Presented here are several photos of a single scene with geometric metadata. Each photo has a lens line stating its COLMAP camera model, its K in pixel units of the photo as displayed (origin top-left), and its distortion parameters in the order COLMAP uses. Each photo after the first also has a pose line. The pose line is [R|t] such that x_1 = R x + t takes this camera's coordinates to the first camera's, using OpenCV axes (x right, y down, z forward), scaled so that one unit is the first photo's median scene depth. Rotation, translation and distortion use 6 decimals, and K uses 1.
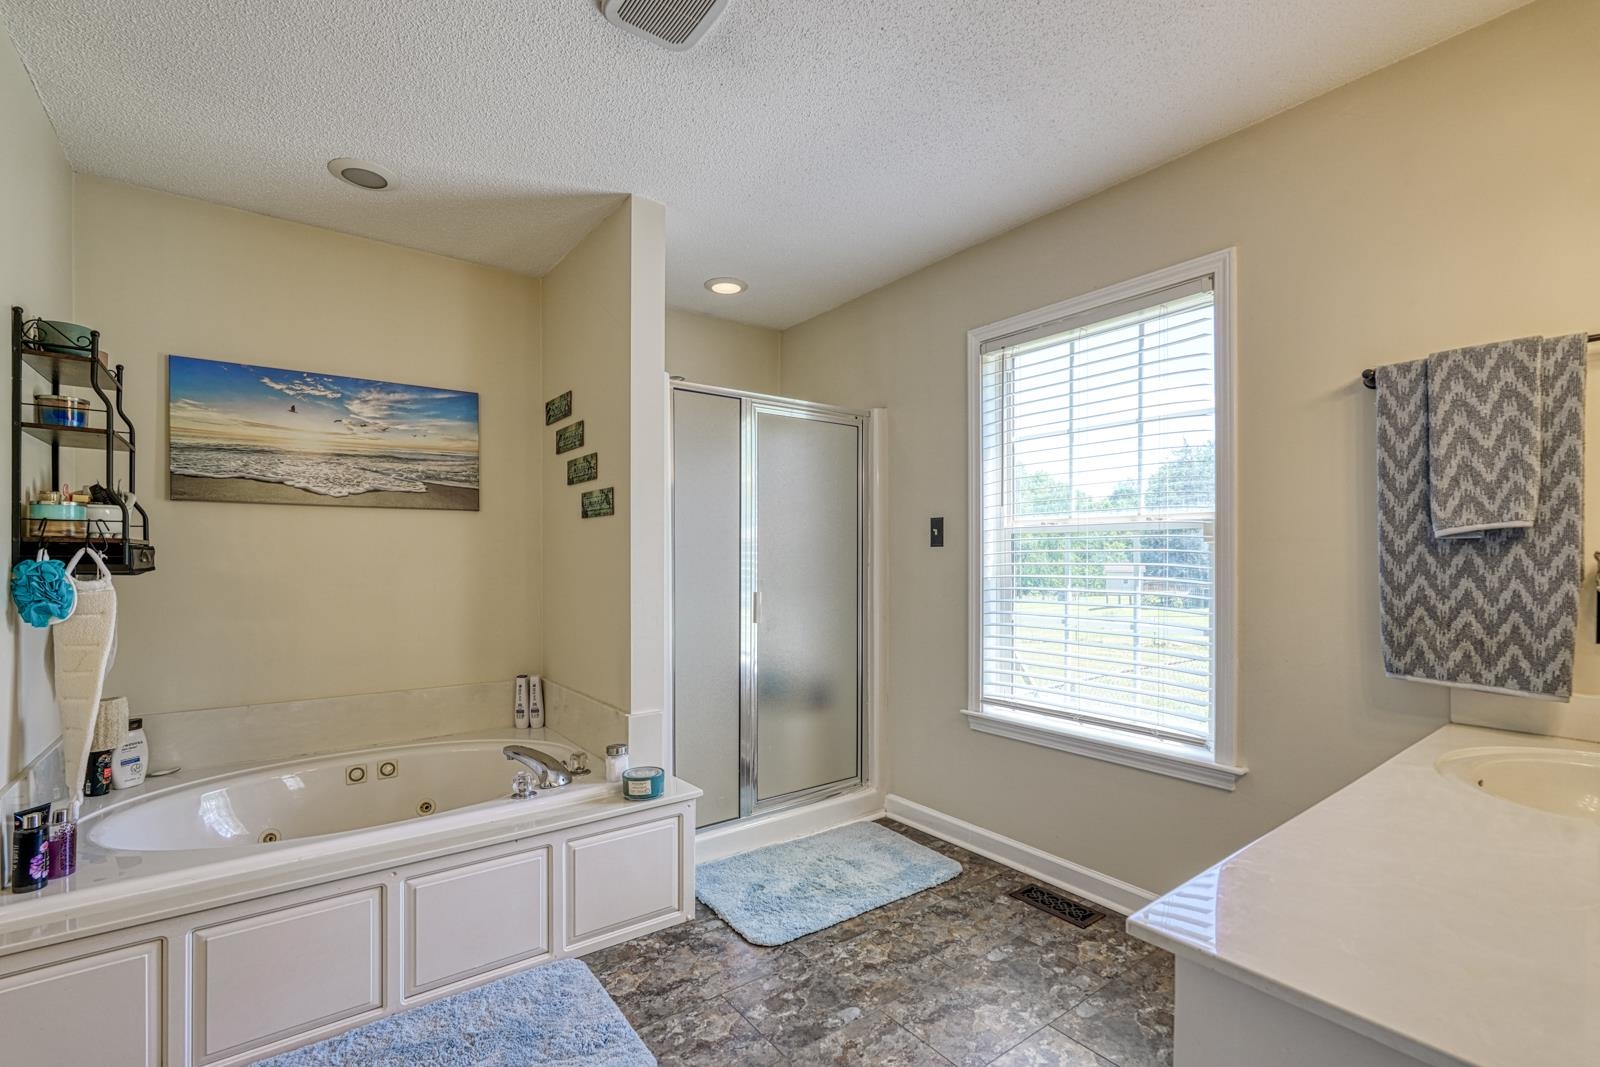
lens RADIAL K [[705.4, 0, 792.1], [0, 705.4, 558.8], [0, 0, 1]] dist [-0.011706, 0.005094]
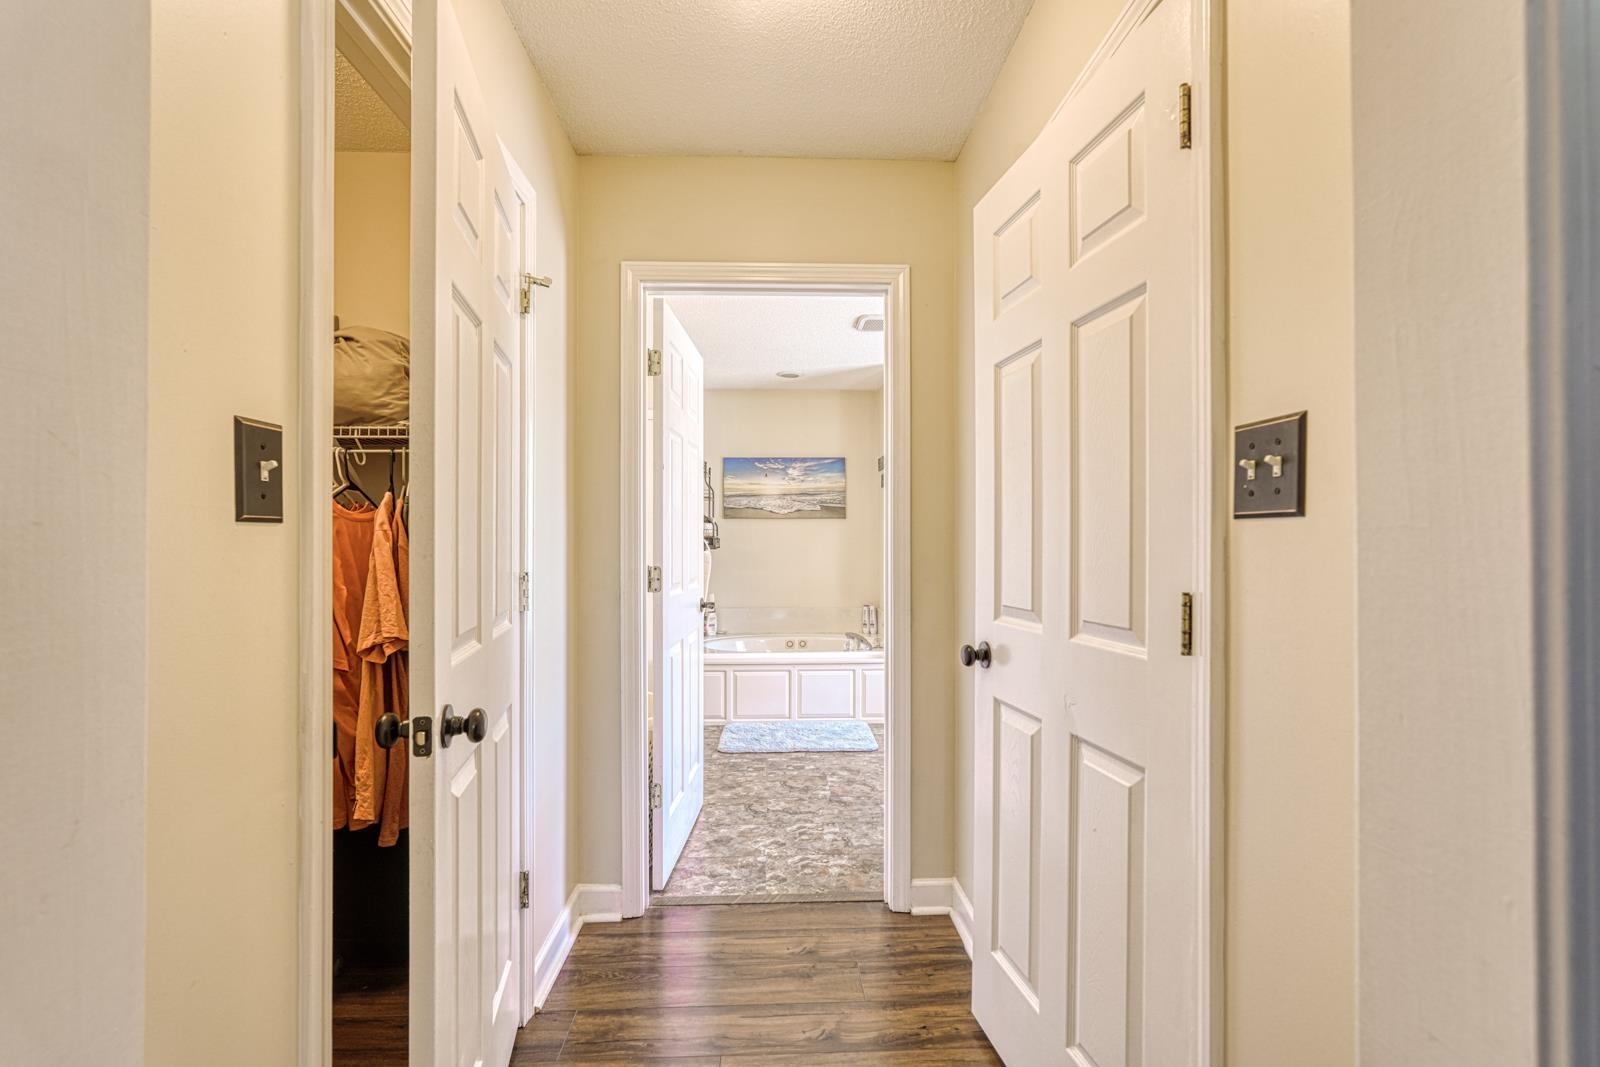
lens RADIAL K [[705.4, 0, 800.6], [0, 705.4, 537.5], [0, 0, 1]] dist [-0.011706, 0.005094]
pose [[0.827296, -0.003575, -0.561755, 0.598262], [-0.001012, 0.999969, -0.007855, -0.000237], [0.561765, 0.007067, 0.827266, -0.741692]]
